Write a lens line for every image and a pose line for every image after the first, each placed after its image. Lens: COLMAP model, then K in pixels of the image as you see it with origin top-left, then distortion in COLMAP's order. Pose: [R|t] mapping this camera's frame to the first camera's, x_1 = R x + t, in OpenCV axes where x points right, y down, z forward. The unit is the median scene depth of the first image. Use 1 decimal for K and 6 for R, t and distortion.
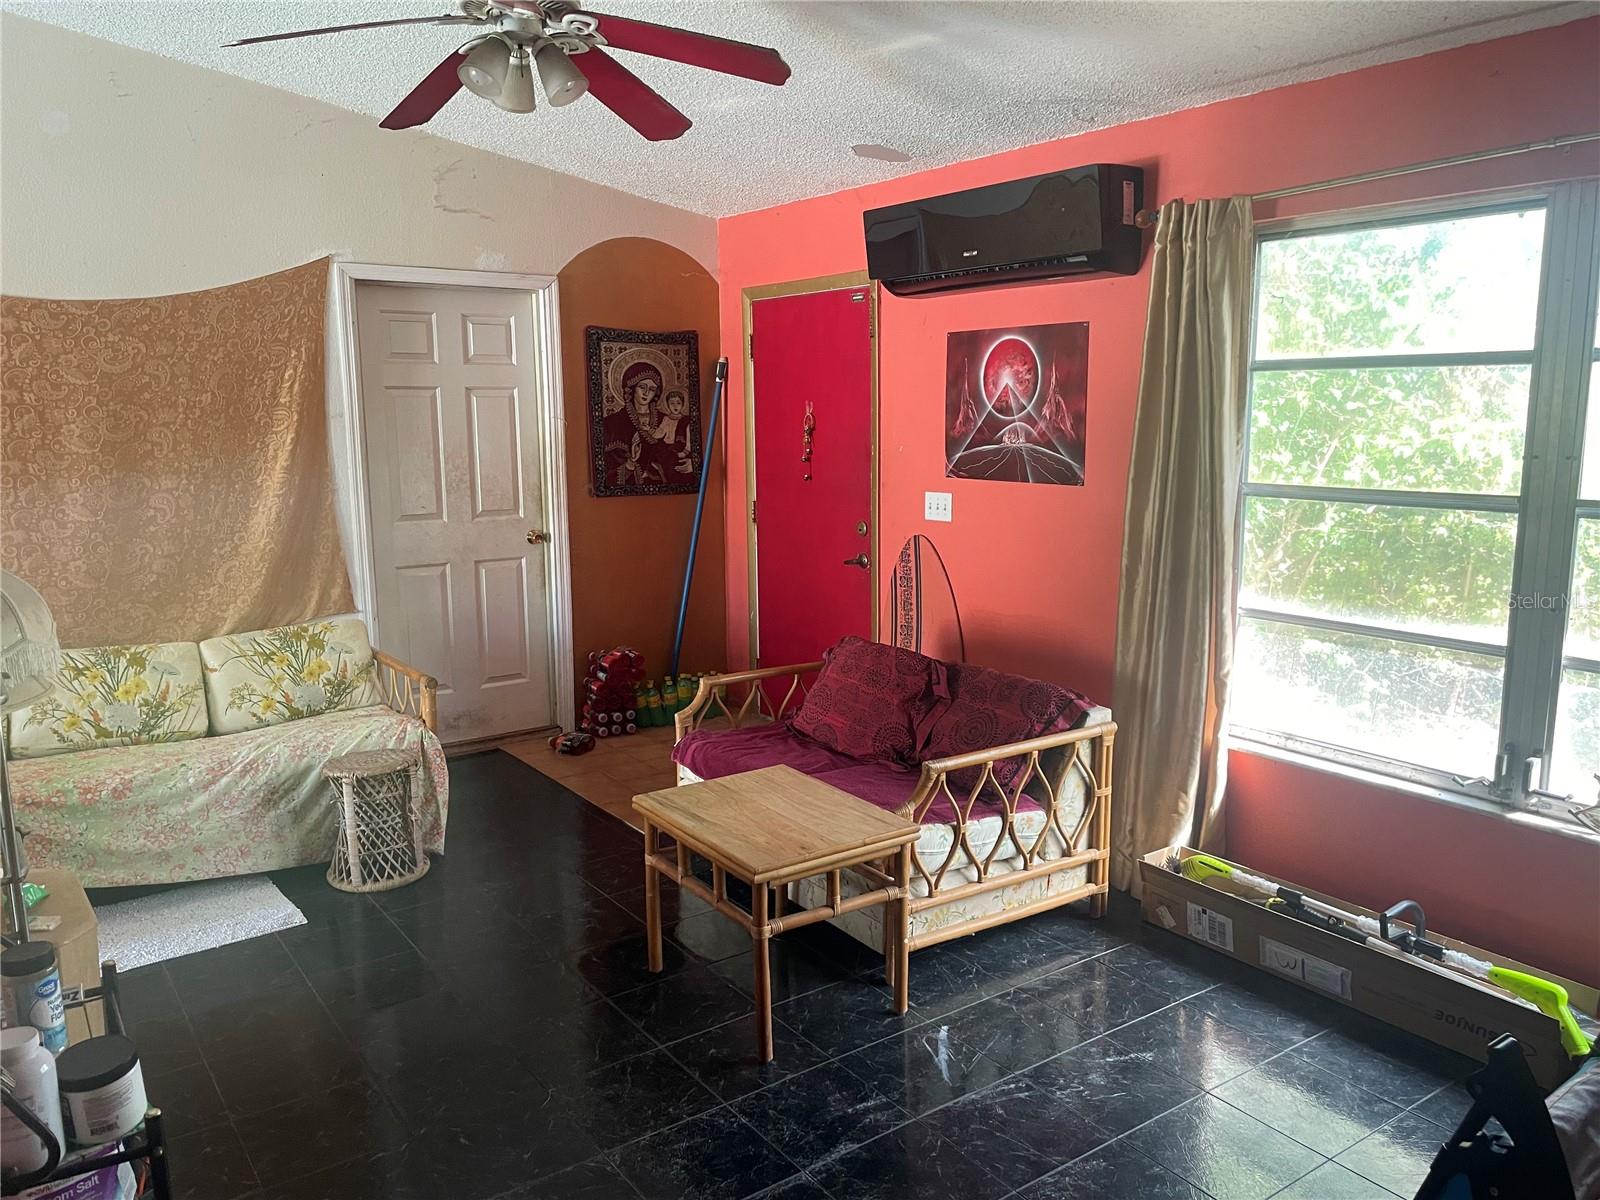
lens RADIAL K [[1214.2, 0, 800.0], [0, 1214.2, 600.0], [0, 0, 1]] dist [0.100927, -0.142253]
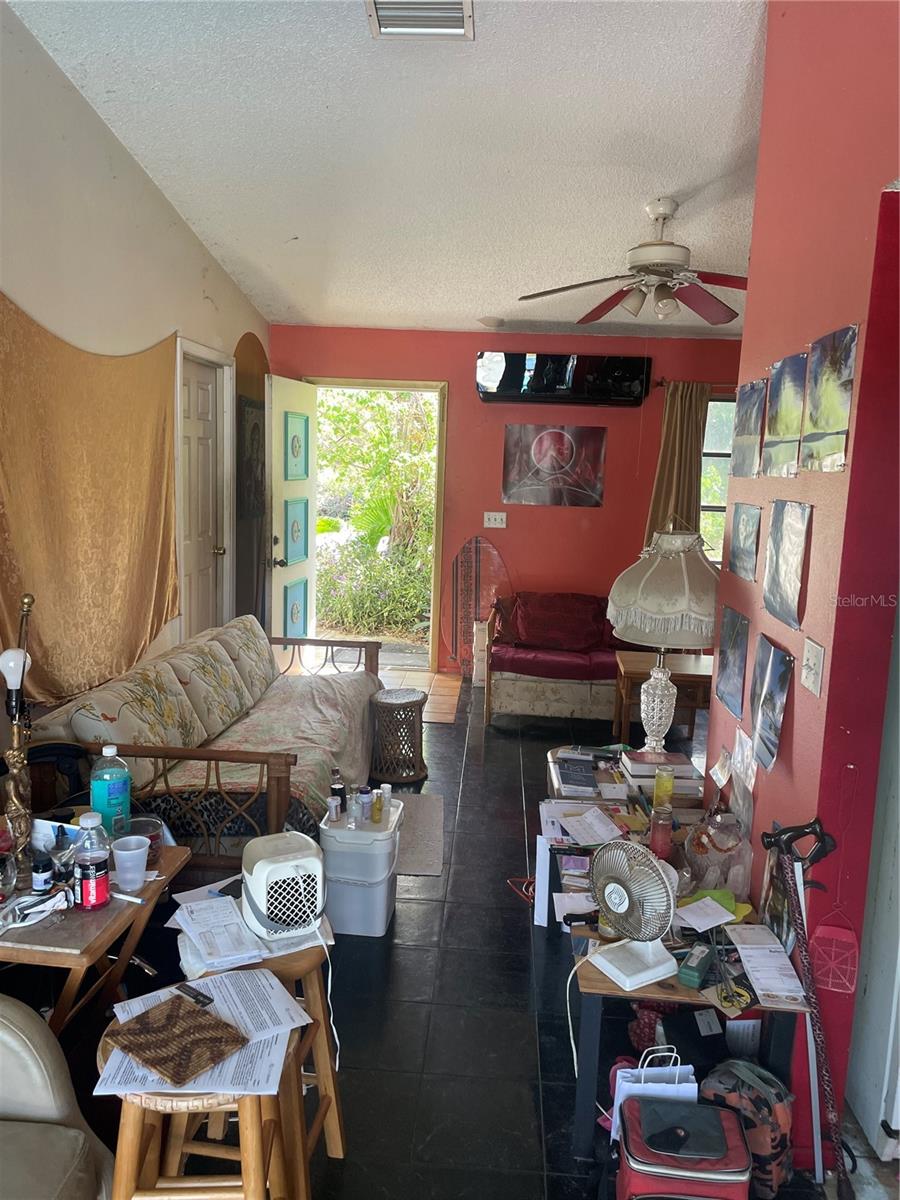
lens RADIAL K [[910.7, 0, 450.0], [0, 910.7, 600.0], [0, 0, 1]] dist [0.100927, -0.142253]
pose [[0.629774, -0.095404, 0.770898, -0.962744], [0.081896, 0.995053, 0.056241, -0.039742], [-0.772449, 0.027715, 0.634471, 0.201592]]
